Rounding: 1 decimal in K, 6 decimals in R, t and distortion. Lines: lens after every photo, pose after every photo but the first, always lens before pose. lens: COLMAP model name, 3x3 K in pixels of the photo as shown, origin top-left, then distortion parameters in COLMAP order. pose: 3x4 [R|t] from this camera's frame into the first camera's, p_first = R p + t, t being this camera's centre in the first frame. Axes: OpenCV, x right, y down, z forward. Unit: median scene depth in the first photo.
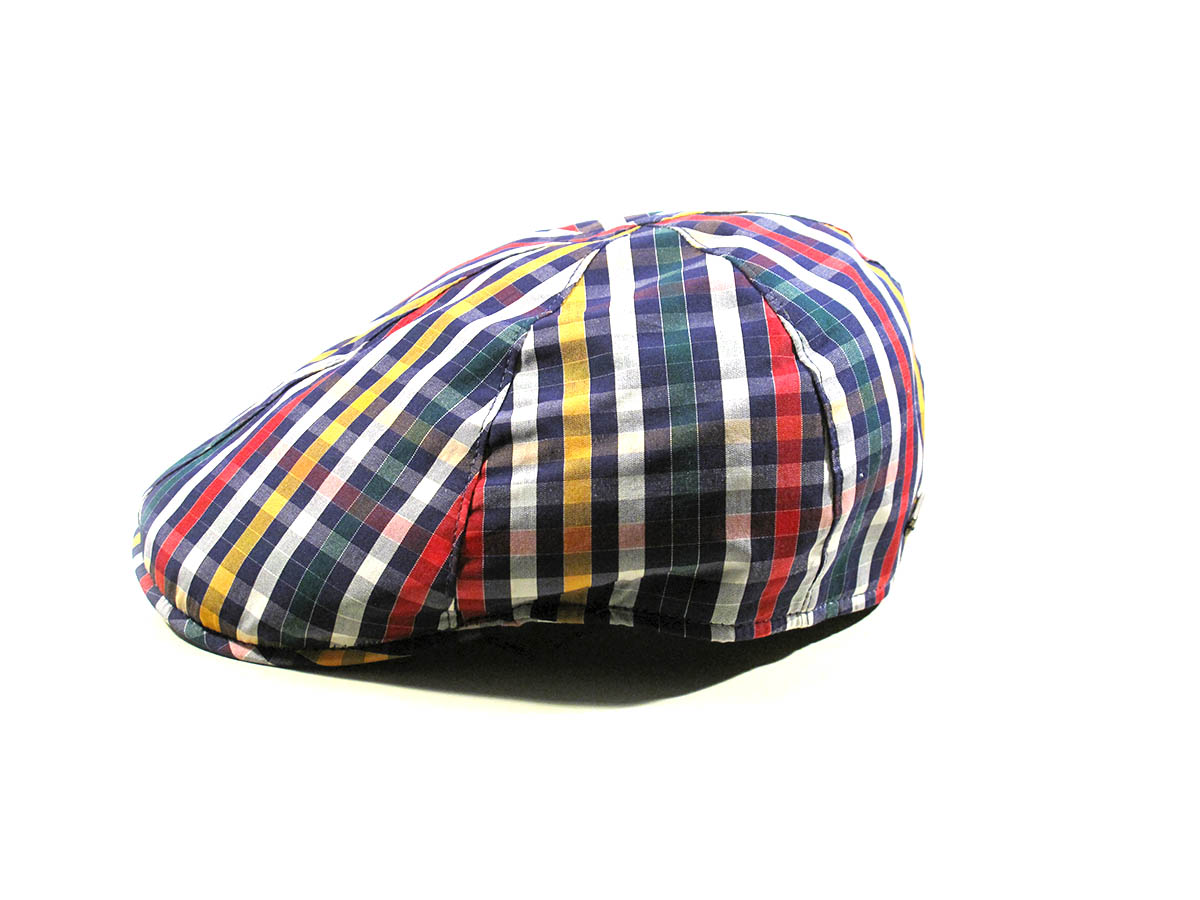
lens RADIAL K [[2185.0, 0, 600.0], [0, 2185.0, 450.0], [0, 0, 1]] dist [-0.017447, -0.051747]
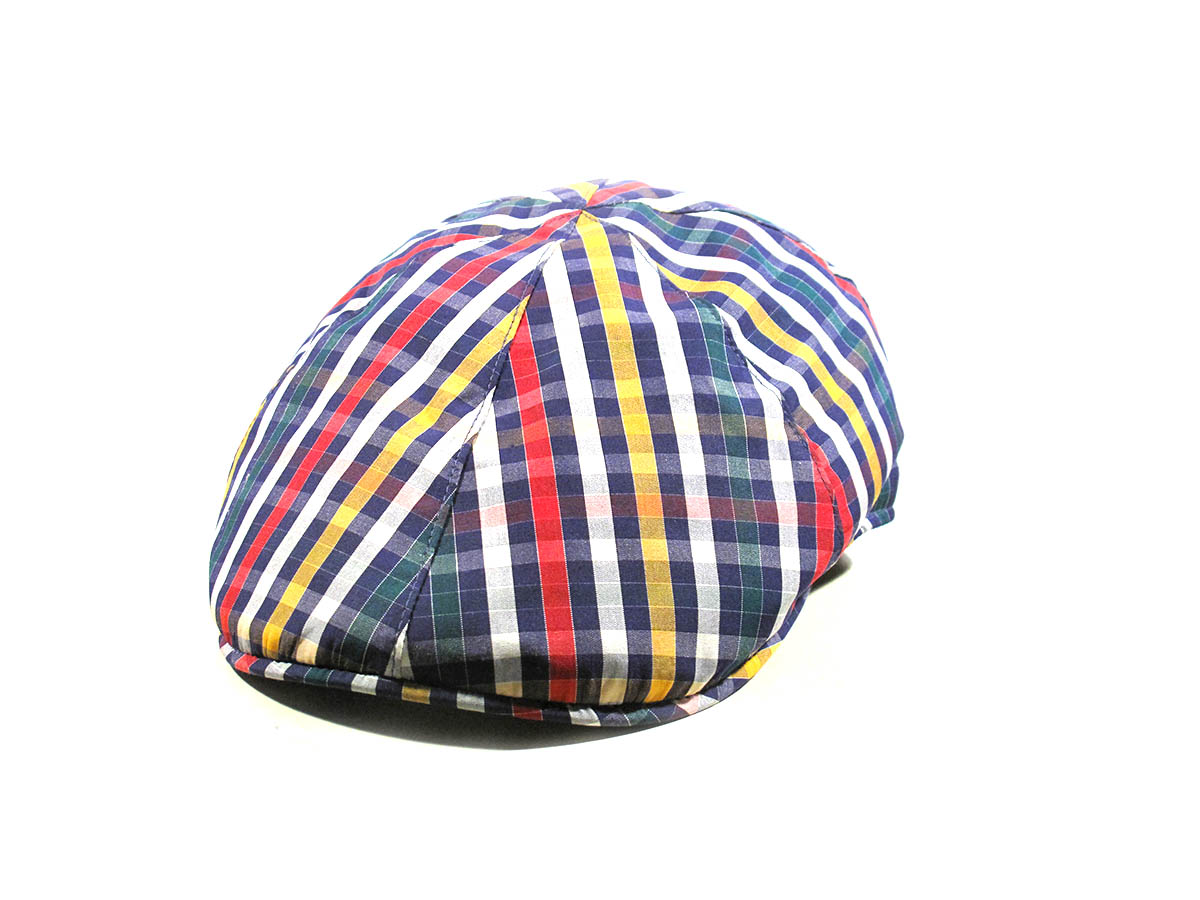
lens RADIAL K [[2185.0, 0, 600.0], [0, 2185.0, 450.0], [0, 0, 1]] dist [-0.017447, -0.051747]
pose [[0.373362, -0.280891, 0.884139, -0.999434], [0.275024, 0.943728, 0.183682, -0.199334], [-0.885981, 0.174580, 0.429604, 0.623210]]
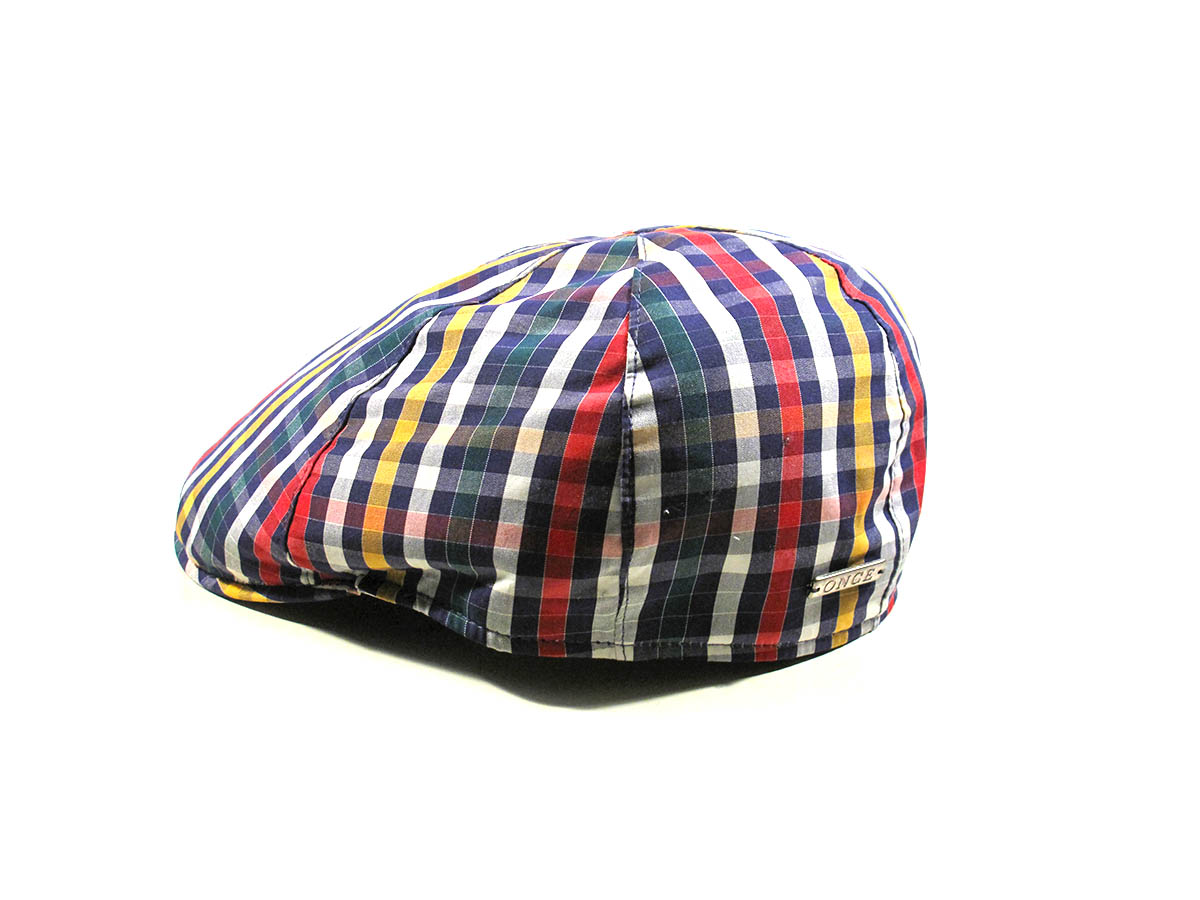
lens RADIAL K [[2185.0, 0, 600.0], [0, 2185.0, 450.0], [0, 0, 1]] dist [-0.017447, -0.051747]
pose [[0.822640, 0.164820, -0.544148, 0.604276], [-0.168771, 0.984712, 0.043118, -0.050494], [0.542936, 0.056366, 0.837881, 0.191419]]
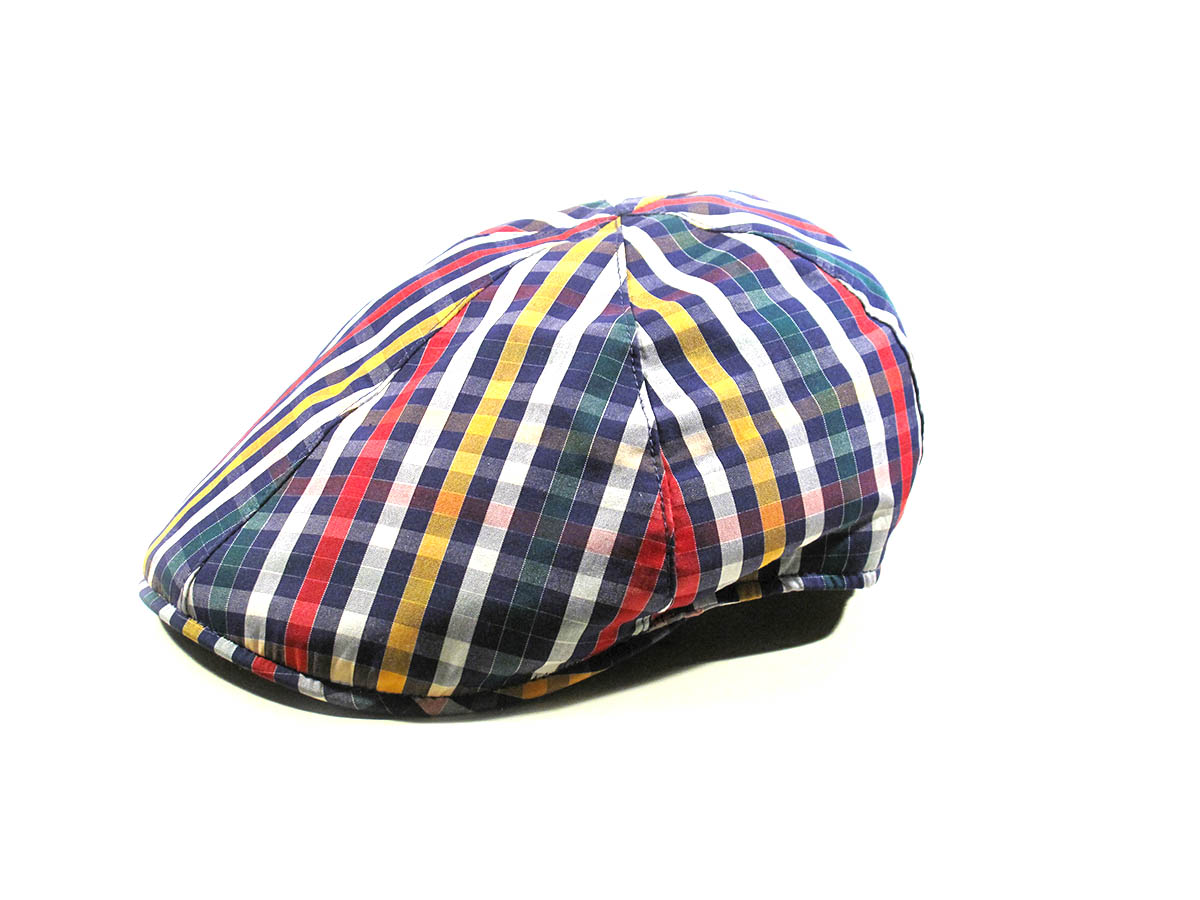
lens RADIAL K [[2185.0, 0, 600.0], [0, 2185.0, 450.0], [0, 0, 1]] dist [-0.017447, -0.051747]
pose [[0.827216, -0.170606, 0.535357, -0.601908], [0.167601, 0.984335, 0.054714, -0.057472], [-0.536306, 0.044466, 0.842852, 0.165924]]
